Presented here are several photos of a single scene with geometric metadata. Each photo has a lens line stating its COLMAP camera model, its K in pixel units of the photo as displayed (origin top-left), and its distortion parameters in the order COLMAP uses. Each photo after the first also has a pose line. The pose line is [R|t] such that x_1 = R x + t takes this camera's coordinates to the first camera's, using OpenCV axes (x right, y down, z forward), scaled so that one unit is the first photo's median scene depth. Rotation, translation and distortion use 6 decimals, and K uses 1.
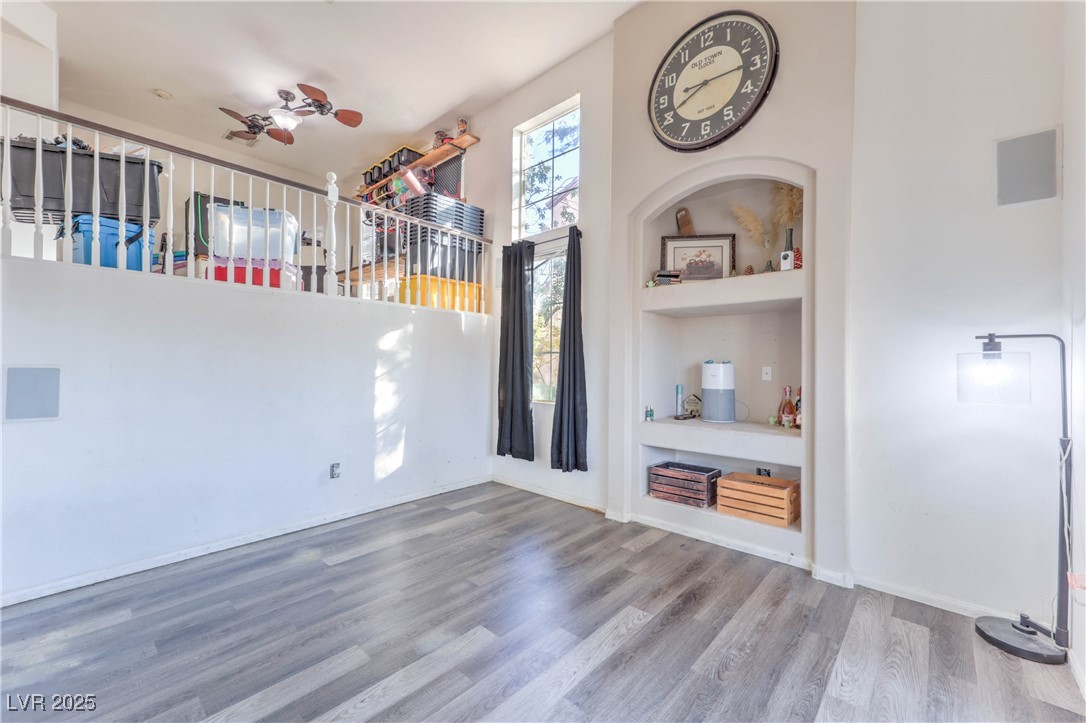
lens RADIAL K [[439.6, 0, 550.5], [0, 439.6, 364.1], [0, 0, 1]] dist [0.004952, 0.000411]
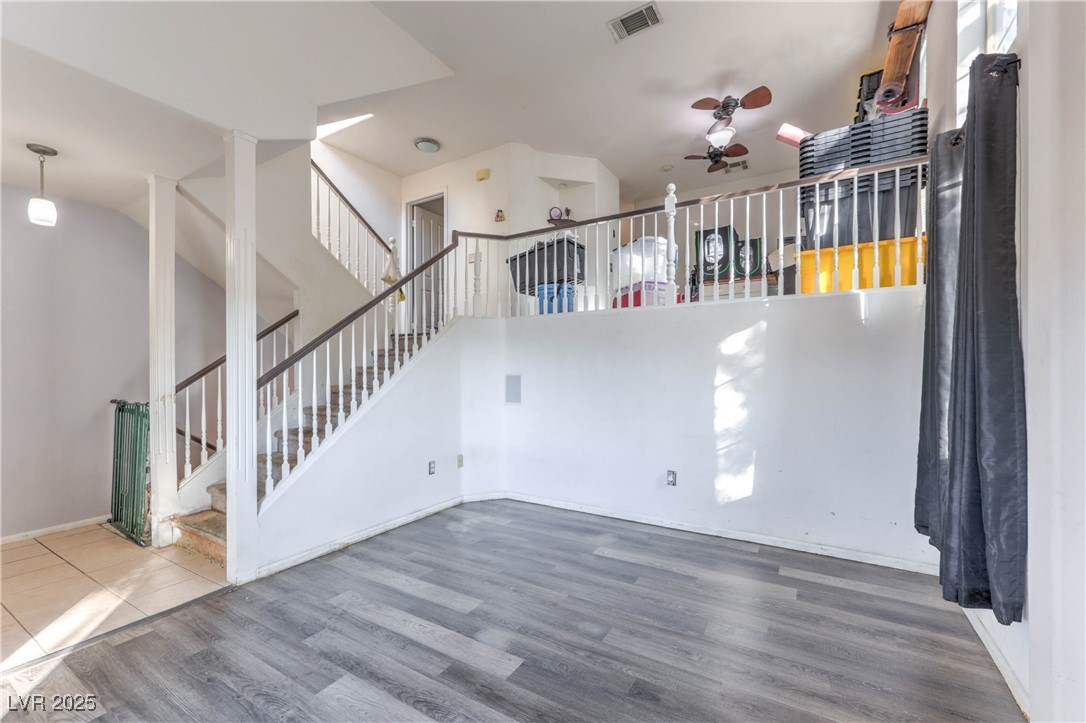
lens RADIAL K [[439.6, 0, 543.7], [0, 439.6, 366.1], [0, 0, 1]] dist [0.004952, 0.000411]
pose [[0.179427, -0.020443, -0.983559, 0.495257], [0.005092, 0.999790, -0.019851, 0.006013], [0.983758, -0.001447, 0.179493, 0.582069]]
